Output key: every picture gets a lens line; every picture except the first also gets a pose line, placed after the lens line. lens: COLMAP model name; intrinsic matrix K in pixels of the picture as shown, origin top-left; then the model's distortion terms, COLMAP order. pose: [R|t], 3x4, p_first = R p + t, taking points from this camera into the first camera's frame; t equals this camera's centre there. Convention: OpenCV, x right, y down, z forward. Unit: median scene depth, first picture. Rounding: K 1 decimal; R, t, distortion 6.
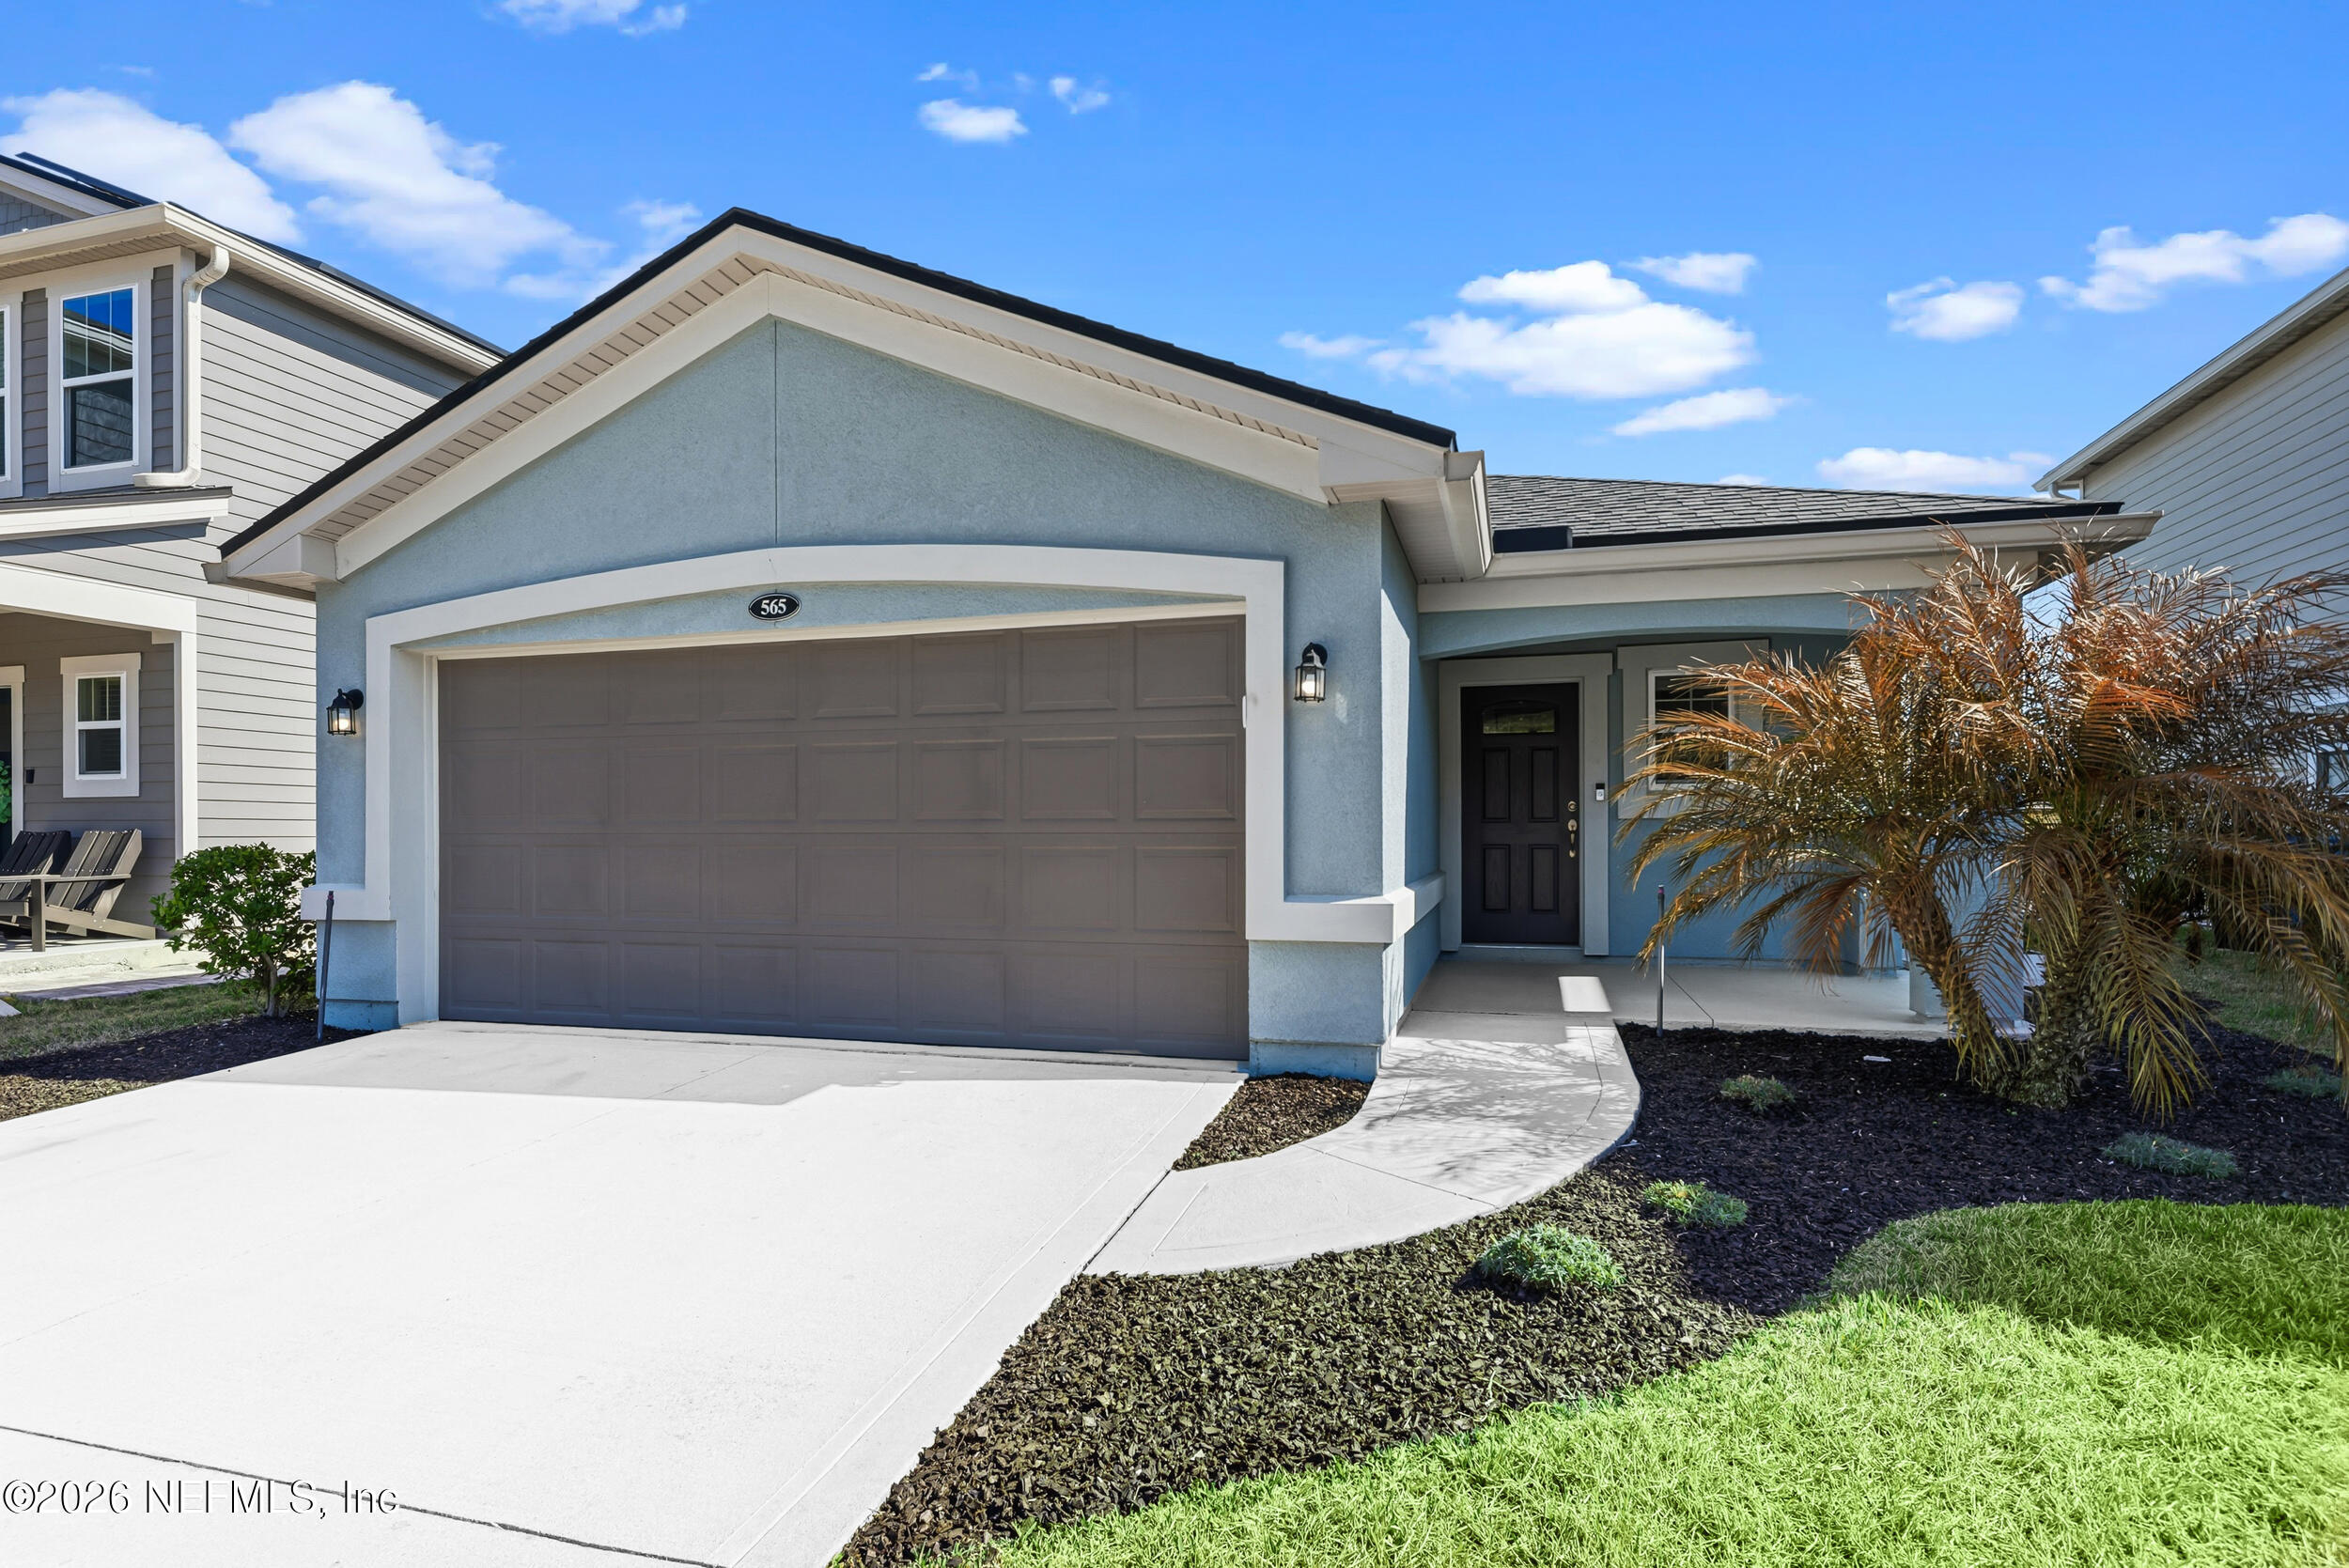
lens RADIAL K [[1163.1, 0, 1164.9], [0, 1163.1, 831.3], [0, 0, 1]] dist [0.019774, -0.000741]
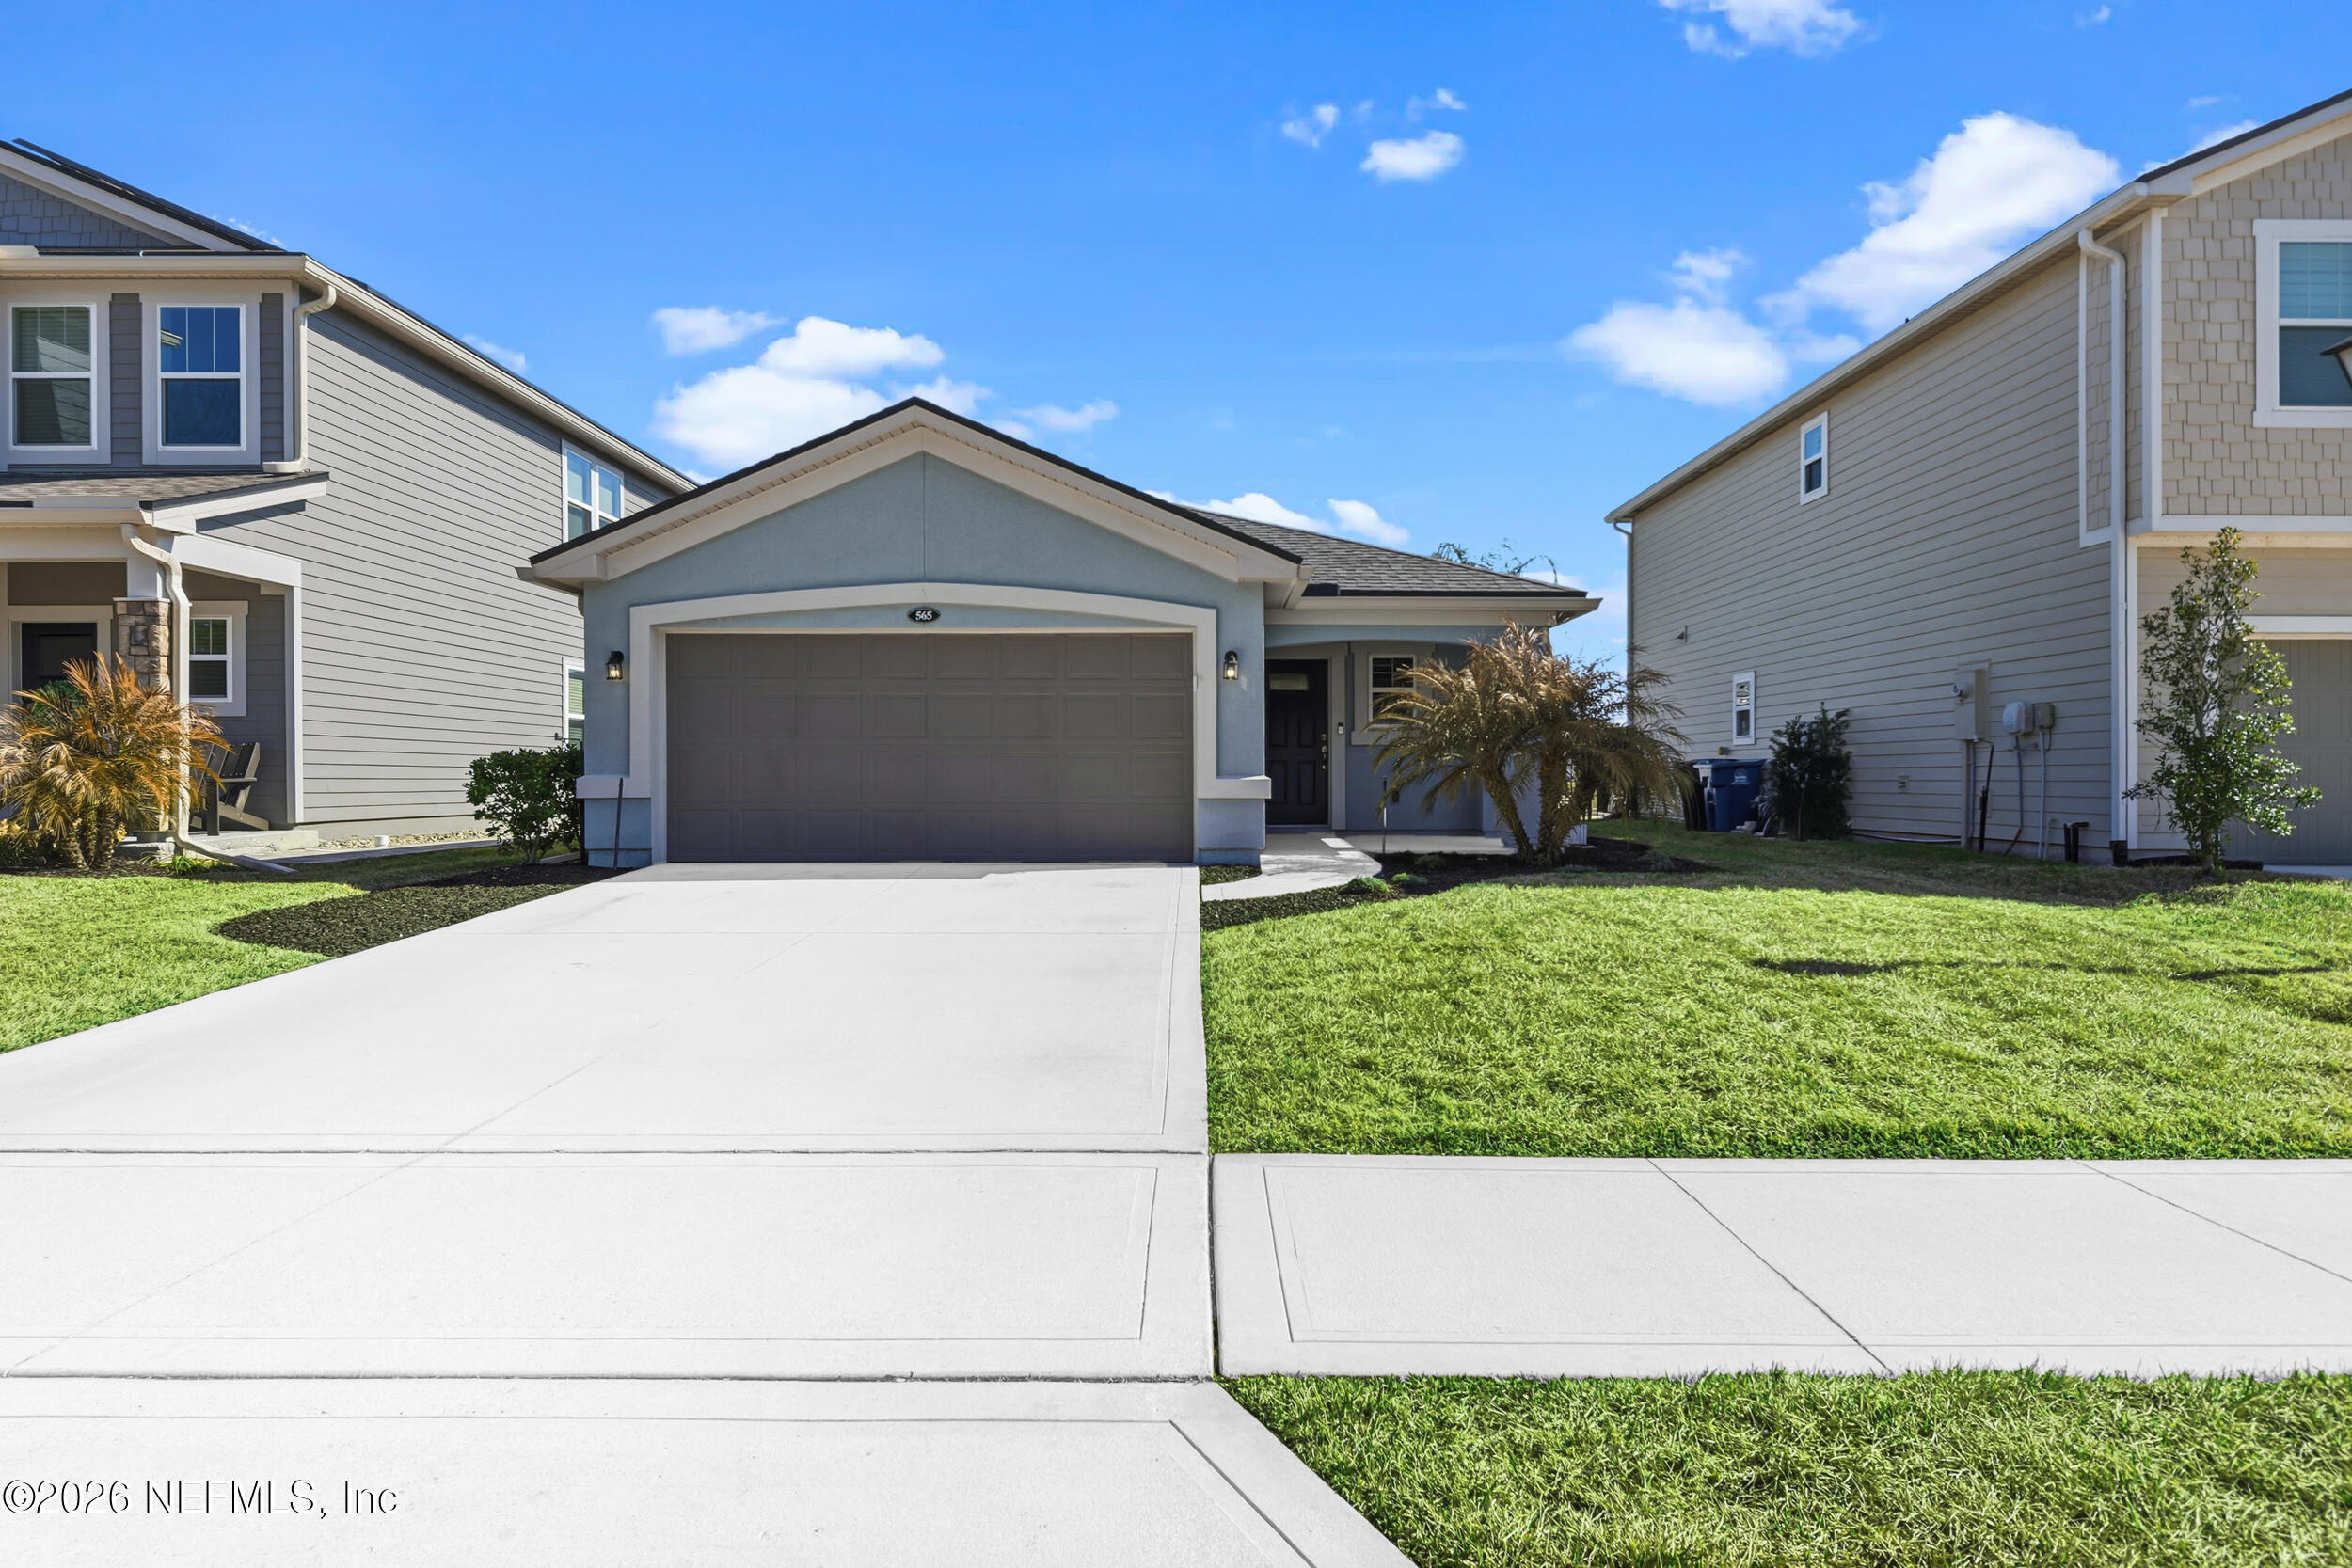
lens RADIAL K [[1343.2, 0, 1175.4], [0, 1343.2, 772.1], [0, 0, 1]] dist [0.006621, 0.001087]
pose [[0.960424, 0.004615, 0.278506, -0.353676], [-0.004281, 0.999989, -0.001807, 0.030503], [-0.278511, 0.000543, 0.960433, -0.698018]]
